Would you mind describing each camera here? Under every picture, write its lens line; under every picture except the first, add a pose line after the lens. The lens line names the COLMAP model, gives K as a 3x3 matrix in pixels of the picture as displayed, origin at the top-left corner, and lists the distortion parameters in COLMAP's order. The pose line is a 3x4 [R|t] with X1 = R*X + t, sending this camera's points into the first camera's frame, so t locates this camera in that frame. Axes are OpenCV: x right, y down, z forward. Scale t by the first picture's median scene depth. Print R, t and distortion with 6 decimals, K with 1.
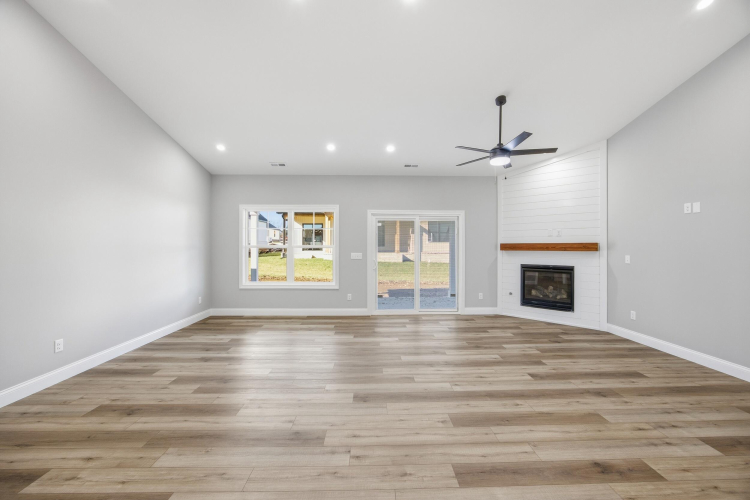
lens RADIAL K [[289.9, 0, 379.8], [0, 289.9, 247.3], [0, 0, 1]] dist [-0.025534, 0.007757]
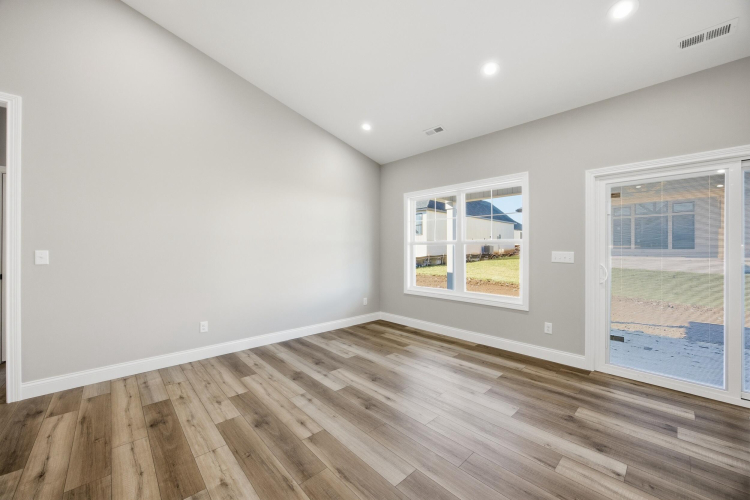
lens RADIAL K [[289.9, 0, 379.8], [0, 289.9, 247.3], [0, 0, 1]] dist [-0.025534, 0.007757]
pose [[0.668295, -0.006702, -0.743867, 0.138288], [-0.004192, 0.999910, -0.012775, 0.029189], [0.743885, 0.011655, 0.668206, 0.539862]]
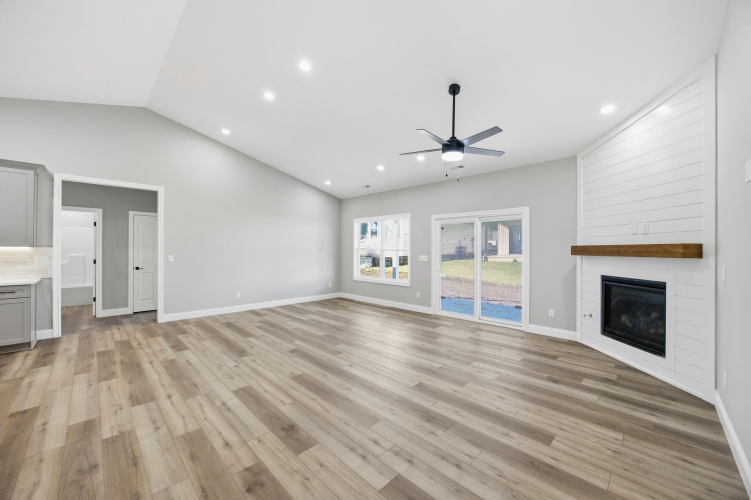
lens RADIAL K [[290.3, 0, 380.3], [0, 290.3, 247.3], [0, 0, 1]] dist [-0.025534, 0.007757]
pose [[0.694977, -0.003364, -0.719024, 0.856108], [-0.005652, 0.999933, -0.010141, 0.001793], [0.719009, 0.011112, 0.694911, 0.181276]]
